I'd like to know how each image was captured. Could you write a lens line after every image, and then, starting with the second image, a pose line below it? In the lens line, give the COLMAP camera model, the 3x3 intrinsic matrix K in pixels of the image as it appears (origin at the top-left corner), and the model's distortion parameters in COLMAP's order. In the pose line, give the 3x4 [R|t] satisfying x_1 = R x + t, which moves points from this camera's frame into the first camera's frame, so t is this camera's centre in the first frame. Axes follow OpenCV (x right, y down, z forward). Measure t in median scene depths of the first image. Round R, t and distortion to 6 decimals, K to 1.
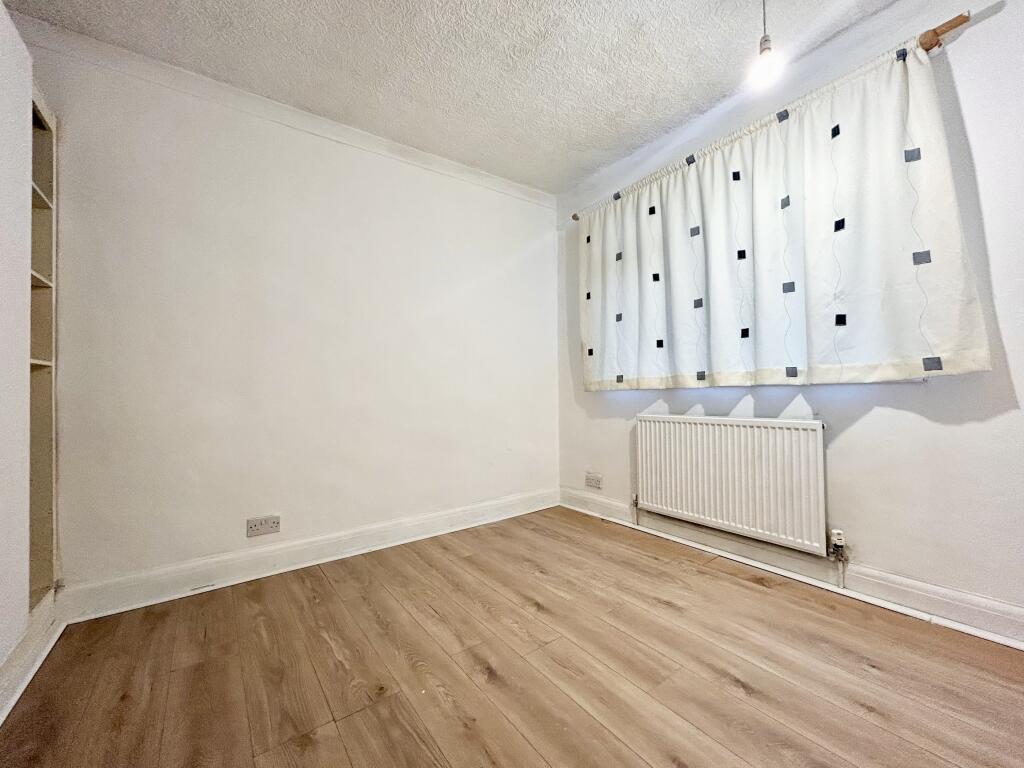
lens RADIAL K [[413.3, 0, 510.8], [0, 413.3, 380.4], [0, 0, 1]] dist [-0.005169, 0.003207]
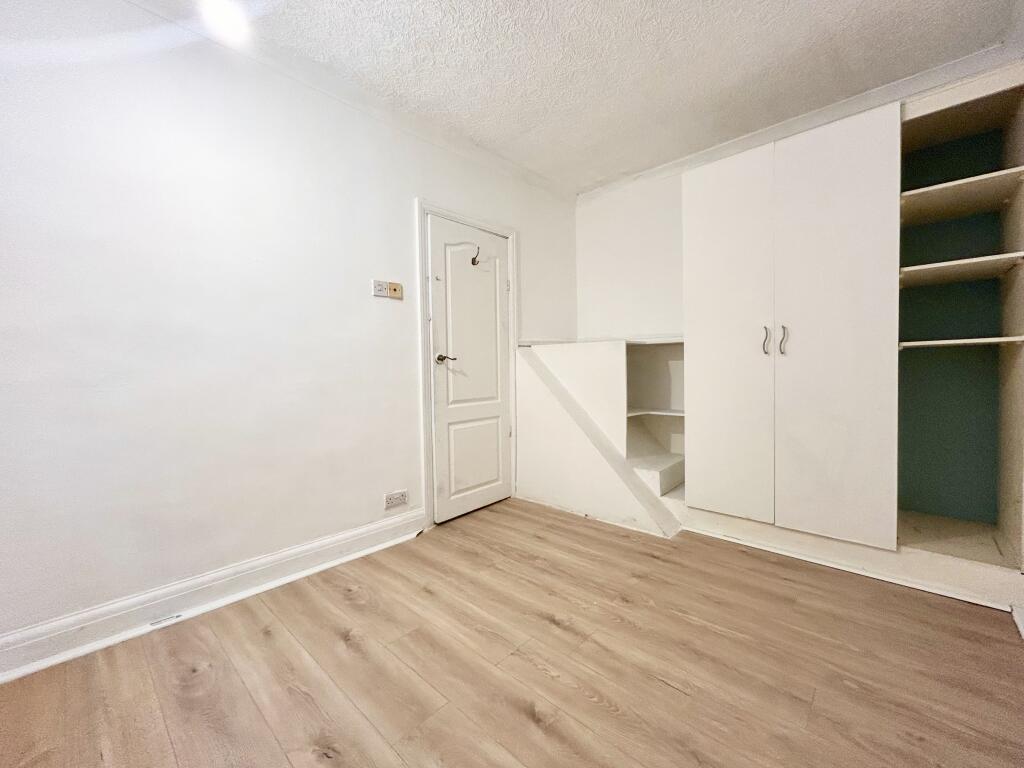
lens RADIAL K [[413.3, 0, 510.8], [0, 413.3, 380.4], [0, 0, 1]] dist [-0.005169, 0.003207]
pose [[-0.981778, 0.043787, -0.184917, 0.200259], [0.041711, 0.999016, 0.015105, -0.006632], [0.185396, 0.007117, -0.982638, 1.622122]]
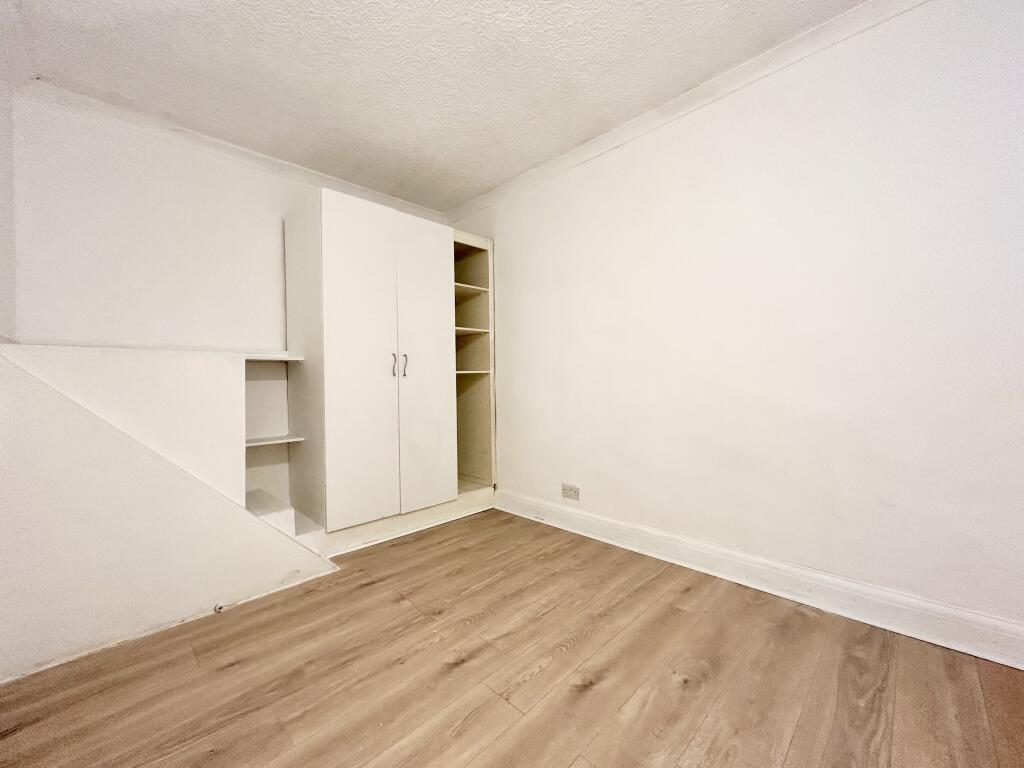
lens RADIAL K [[413.3, 0, 510.8], [0, 413.3, 380.4], [0, 0, 1]] dist [-0.005169, 0.003207]
pose [[0.155383, 0.016145, -0.987722, 0.774140], [0.033855, 0.999192, 0.021659, -0.035448], [0.987274, -0.036804, 0.154711, 0.756664]]
